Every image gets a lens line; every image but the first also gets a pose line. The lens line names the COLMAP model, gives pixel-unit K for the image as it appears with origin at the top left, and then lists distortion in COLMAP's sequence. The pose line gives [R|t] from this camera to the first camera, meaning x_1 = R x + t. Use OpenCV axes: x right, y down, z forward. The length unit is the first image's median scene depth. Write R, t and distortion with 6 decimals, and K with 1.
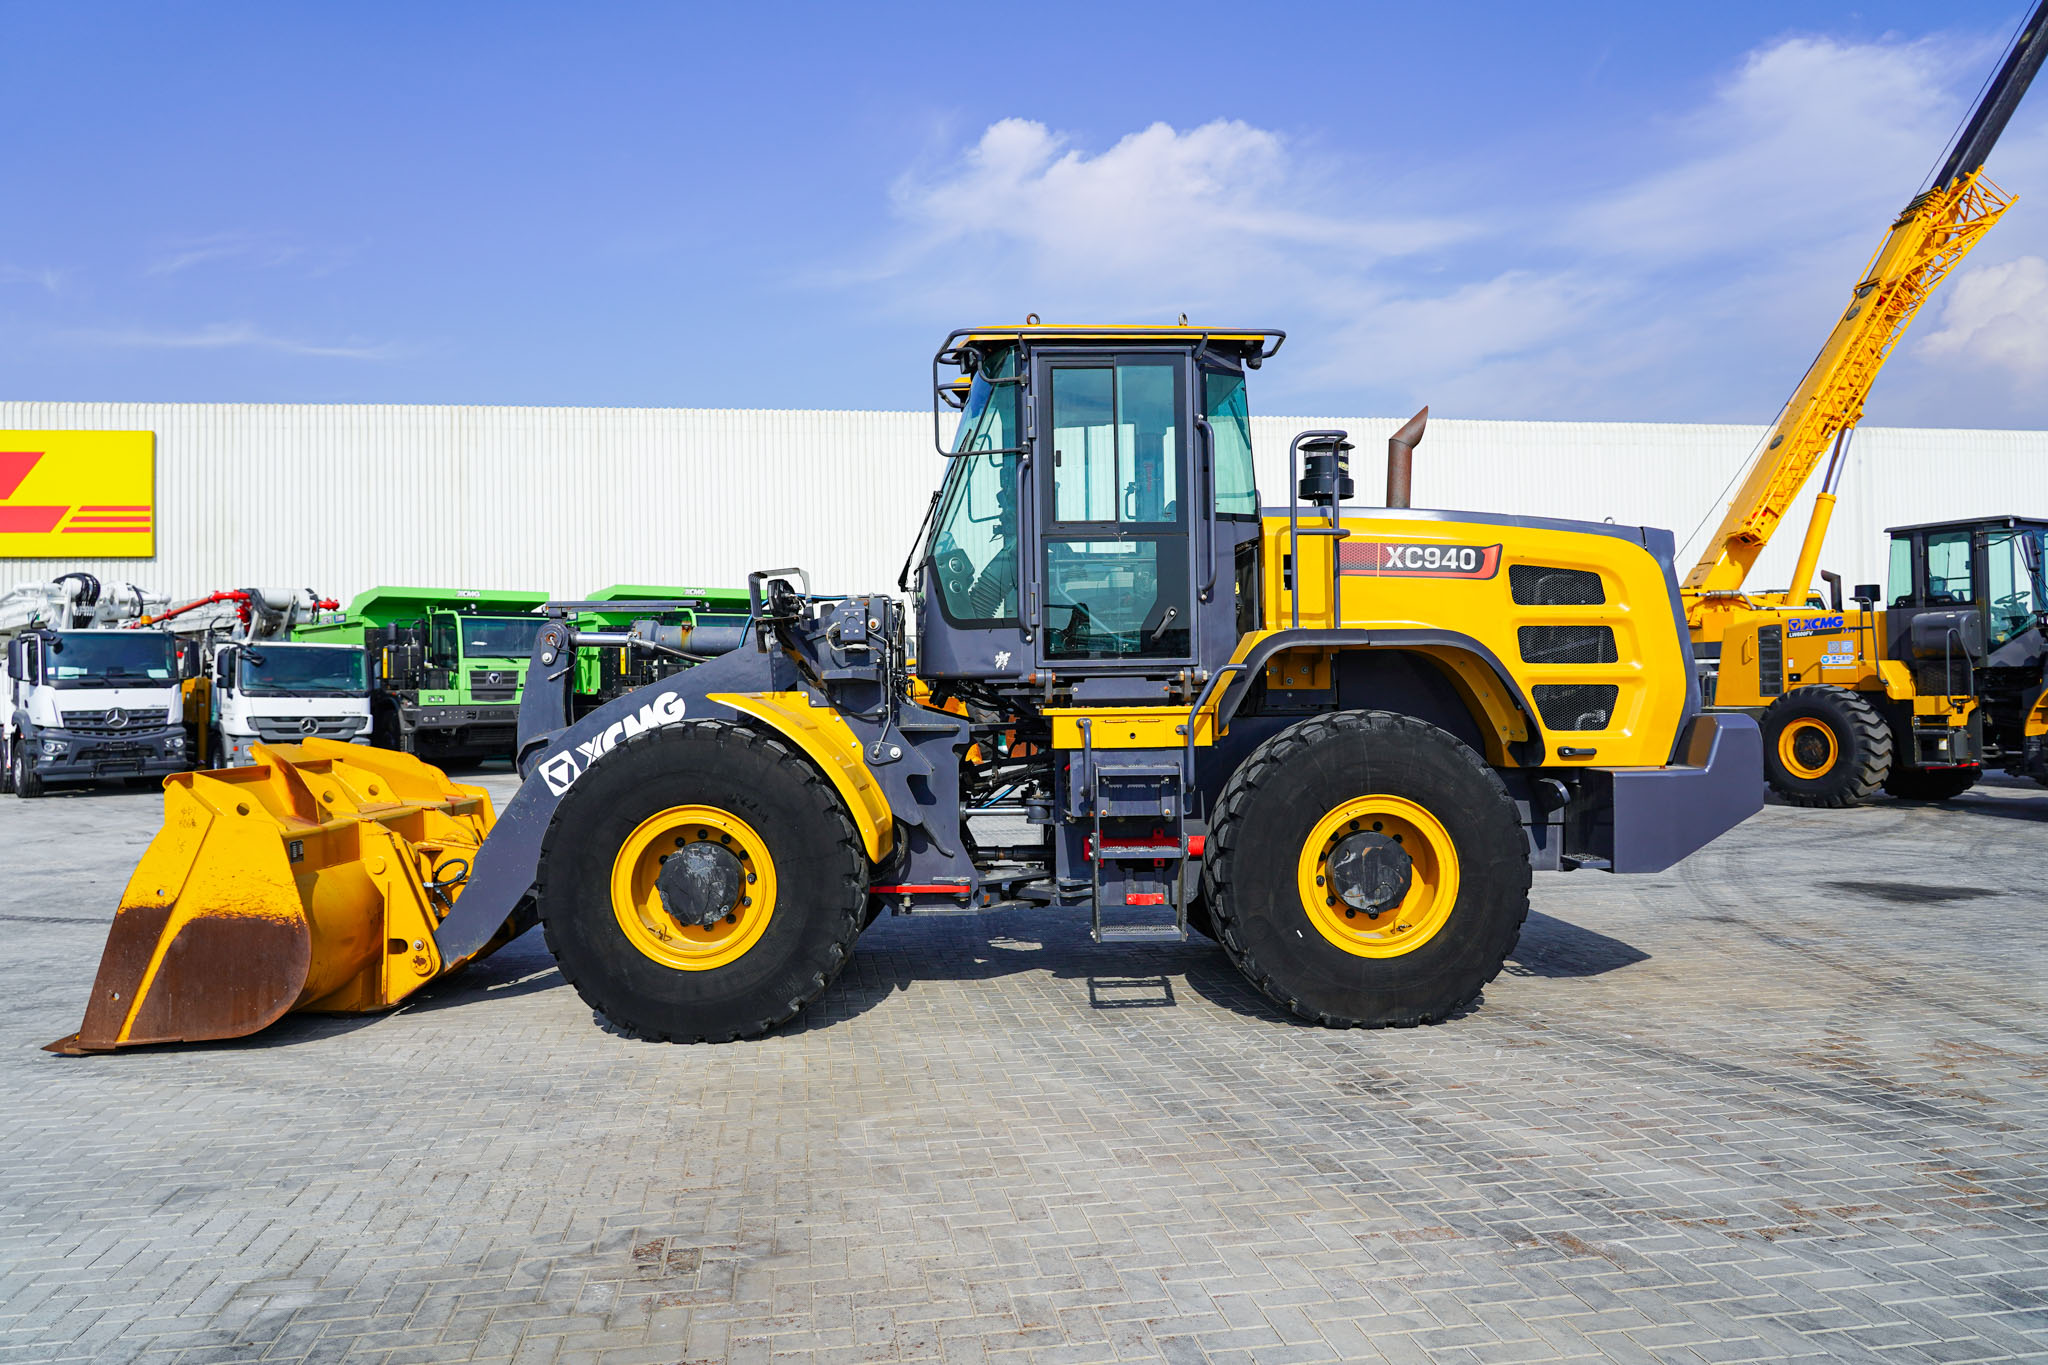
lens RADIAL K [[1433.6, 0, 1021.4], [0, 1433.6, 664.2], [0, 0, 1]] dist [-0.004303, -0.014863]
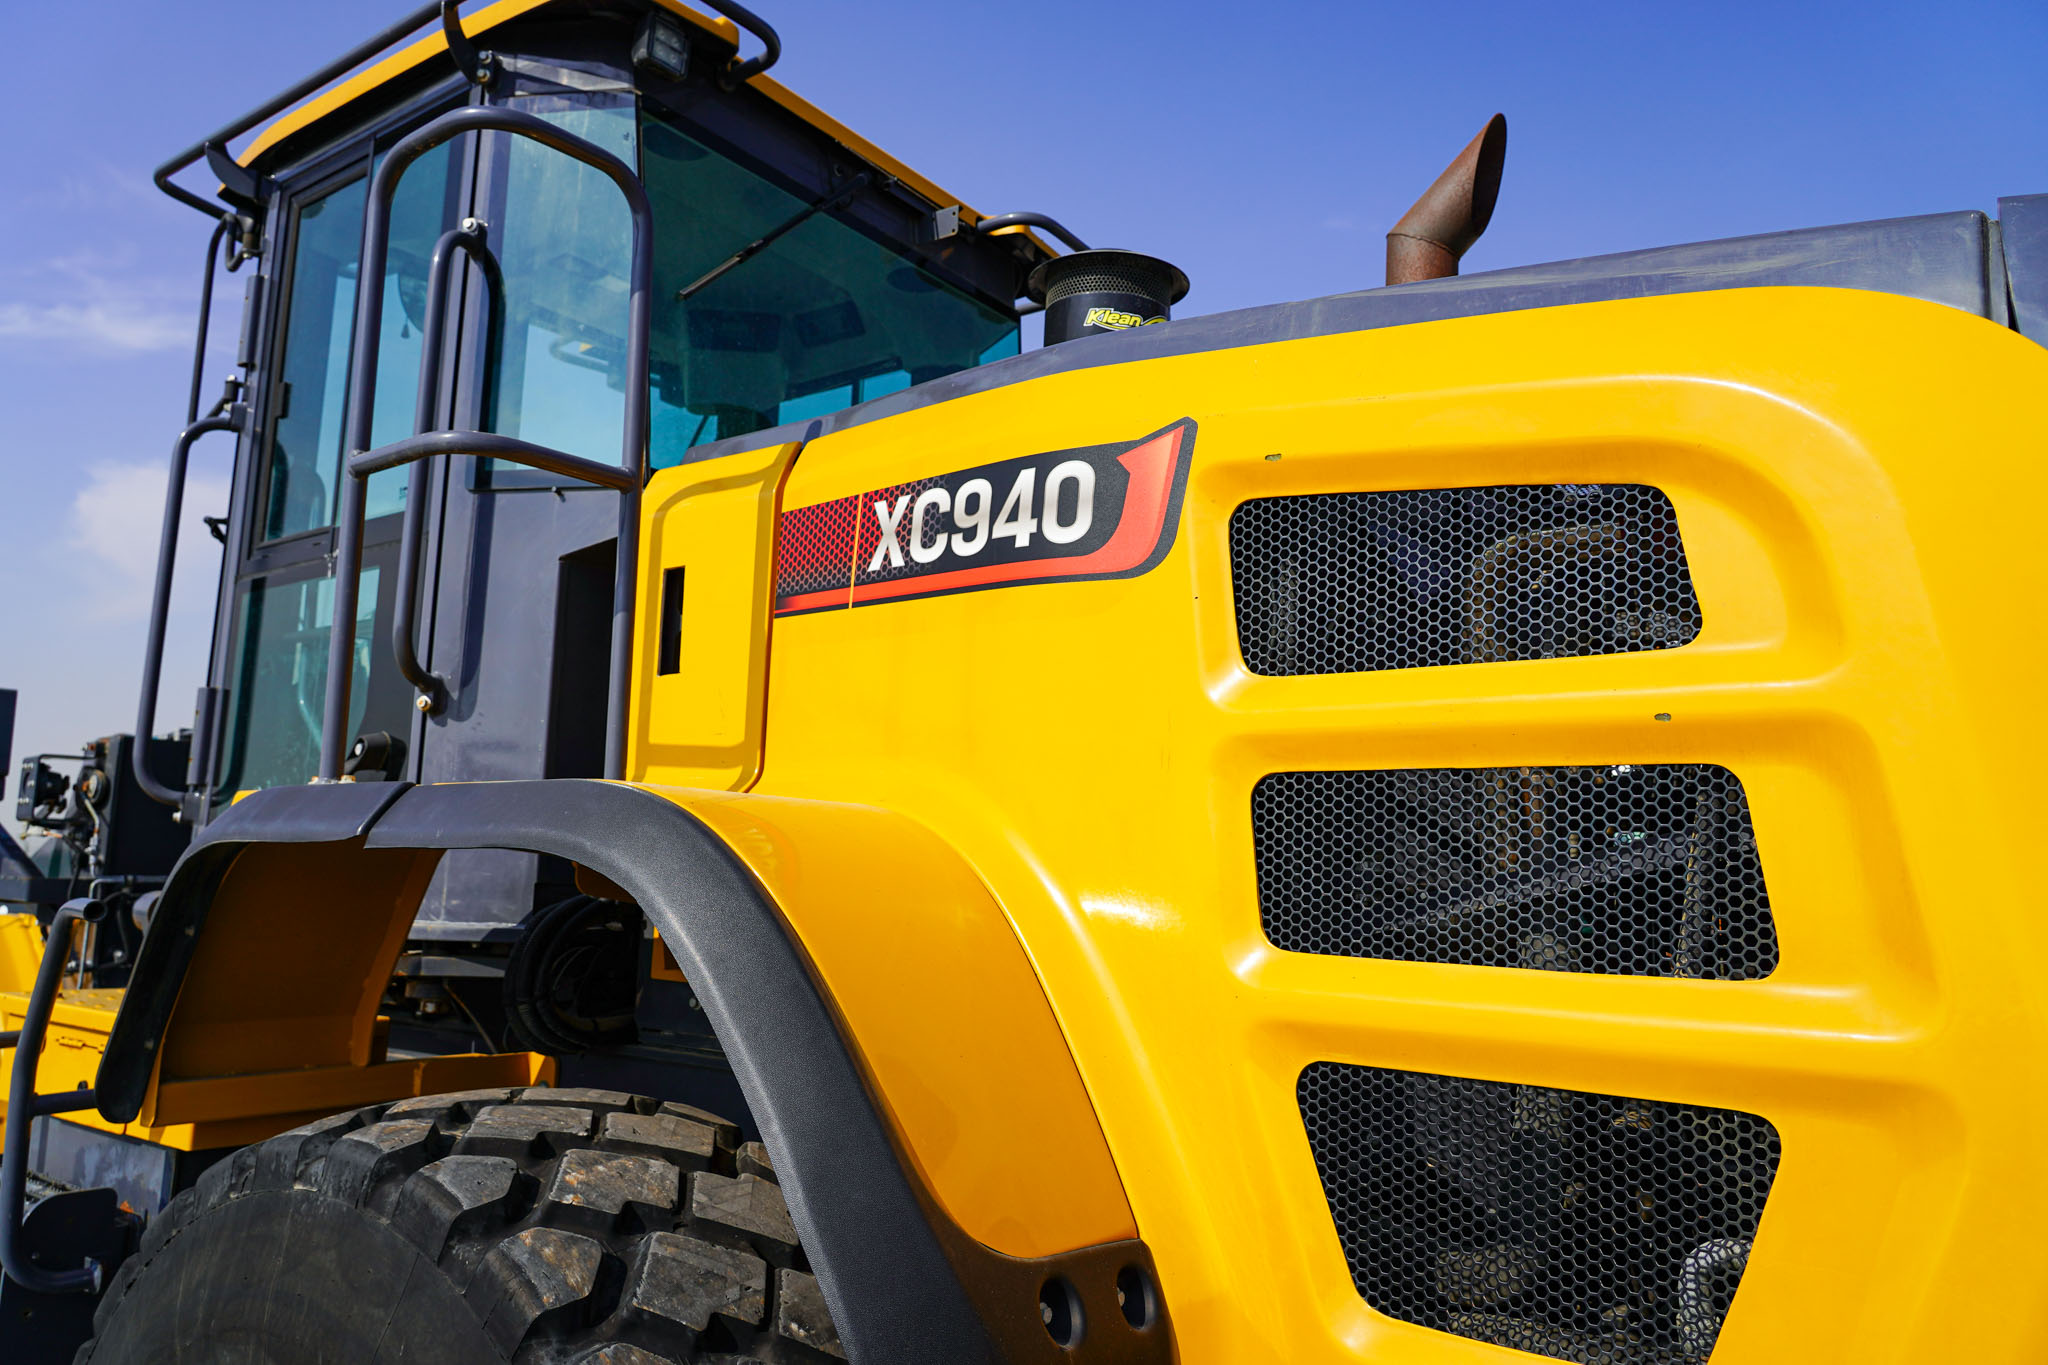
lens RADIAL K [[1387.9, 0, 1036.1], [0, 1387.9, 675.6], [0, 0, 1]] dist [-0.034887, 0.017509]
pose [[0.785017, -0.057140, -0.616834, 0.448176], [-0.026829, 0.991667, -0.126007, -0.014300], [0.618894, 0.115466, 0.776942, 0.812769]]
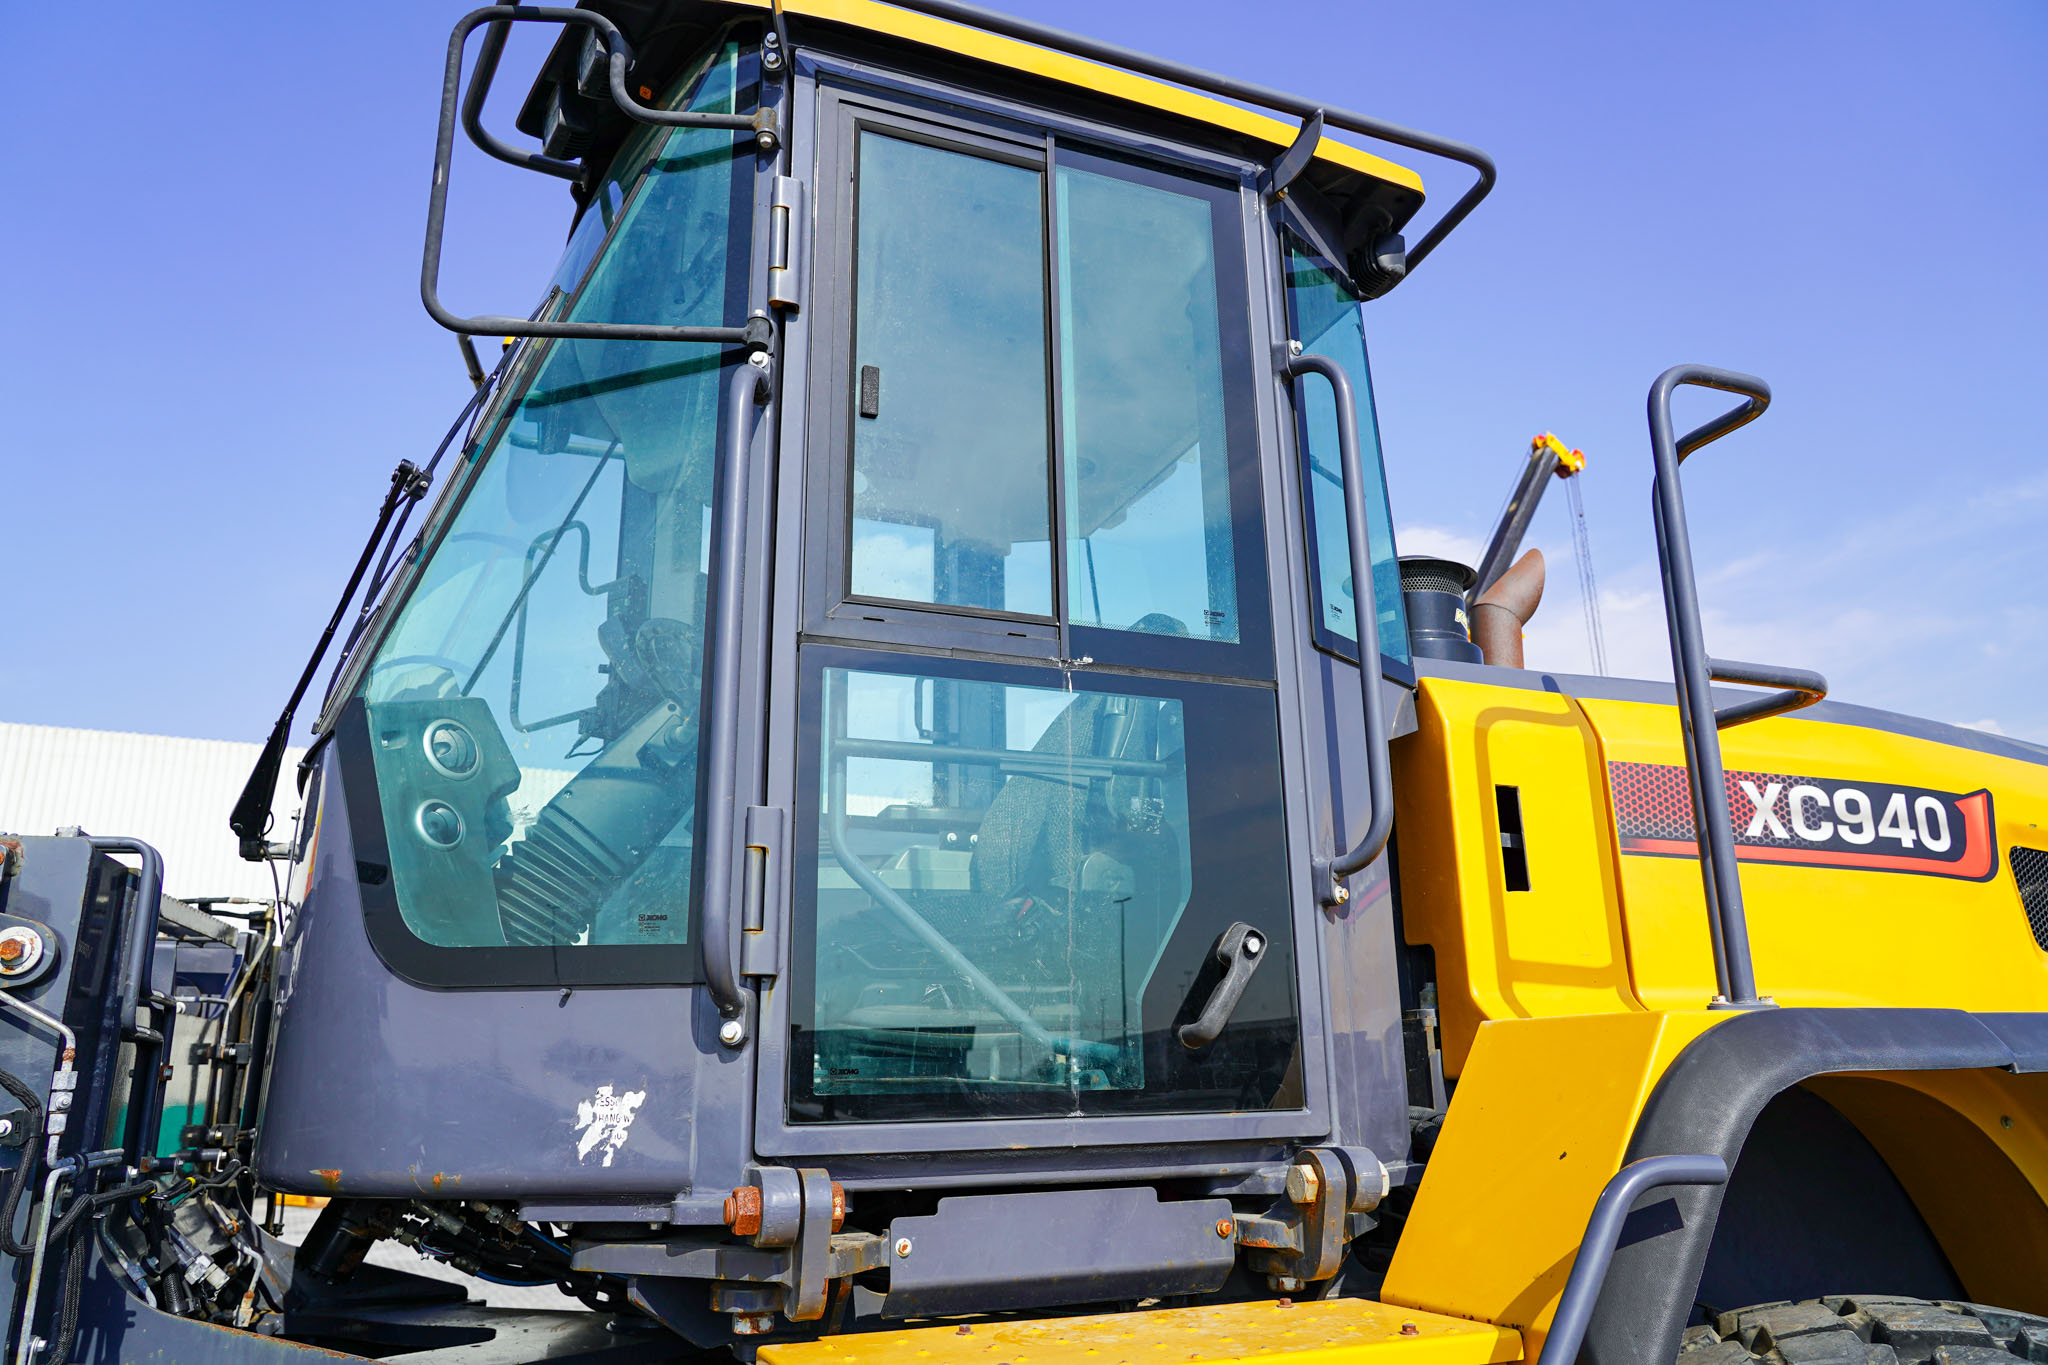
lens RADIAL K [[1387.9, 0, 1020.0], [0, 1387.9, 664.4], [0, 0, 1]] dist [-0.034887, 0.017509]
pose [[0.948449, 0.094796, 0.302421, -0.024414], [-0.008358, 0.961369, -0.275137, -0.013290], [-0.316820, 0.258426, 0.912601, 0.735859]]
